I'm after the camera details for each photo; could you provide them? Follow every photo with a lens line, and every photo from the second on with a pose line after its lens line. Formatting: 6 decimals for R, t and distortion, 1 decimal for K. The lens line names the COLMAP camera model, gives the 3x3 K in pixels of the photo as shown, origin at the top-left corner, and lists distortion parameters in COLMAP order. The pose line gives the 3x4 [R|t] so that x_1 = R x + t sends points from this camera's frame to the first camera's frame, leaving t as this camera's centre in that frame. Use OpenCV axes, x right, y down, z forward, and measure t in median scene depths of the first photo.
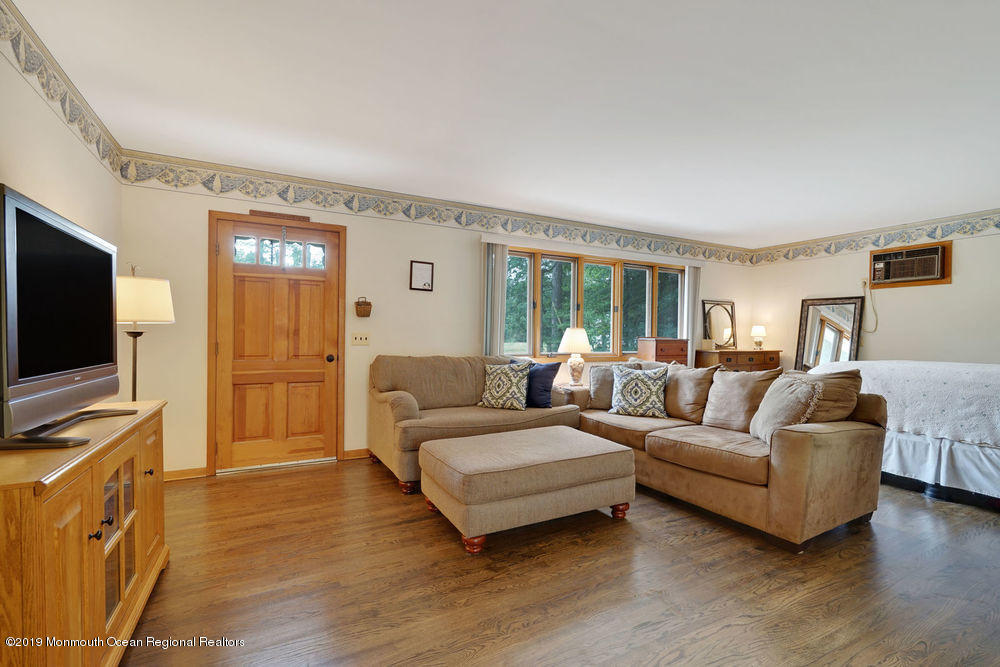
lens RADIAL K [[454.0, 0, 504.7], [0, 454.0, 336.5], [0, 0, 1]] dist [-0.001126, 0.000279]
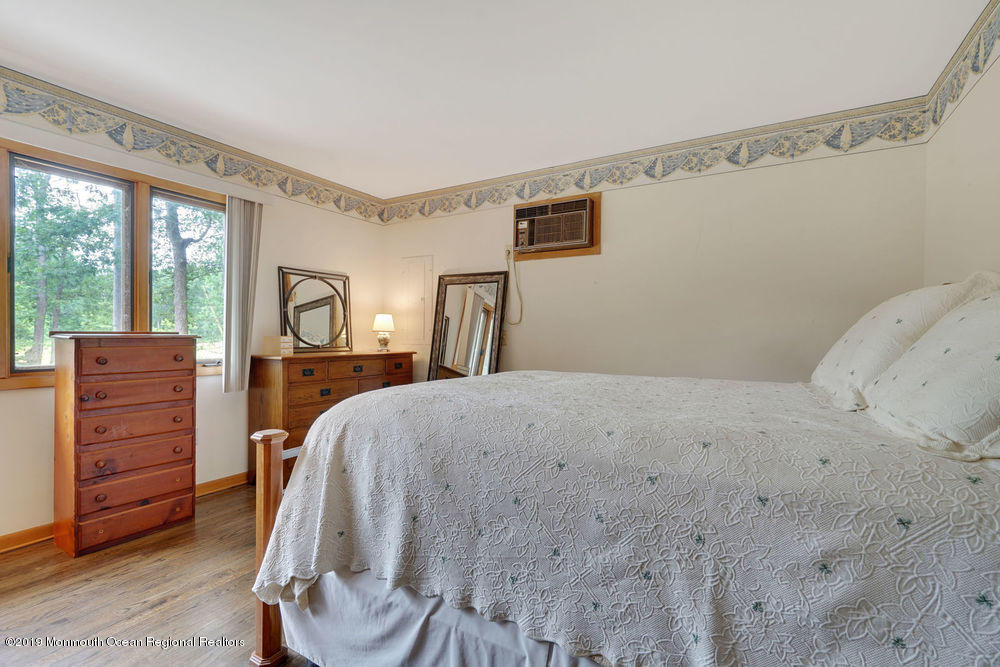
lens RADIAL K [[454.0, 0, 504.7], [0, 454.0, 336.5], [0, 0, 1]] dist [-0.001126, 0.000279]
pose [[0.854781, -0.007358, 0.518936, 0.434489], [0.003426, 0.999958, 0.008535, 0.003402], [-0.518977, -0.005518, 0.854770, 0.419656]]
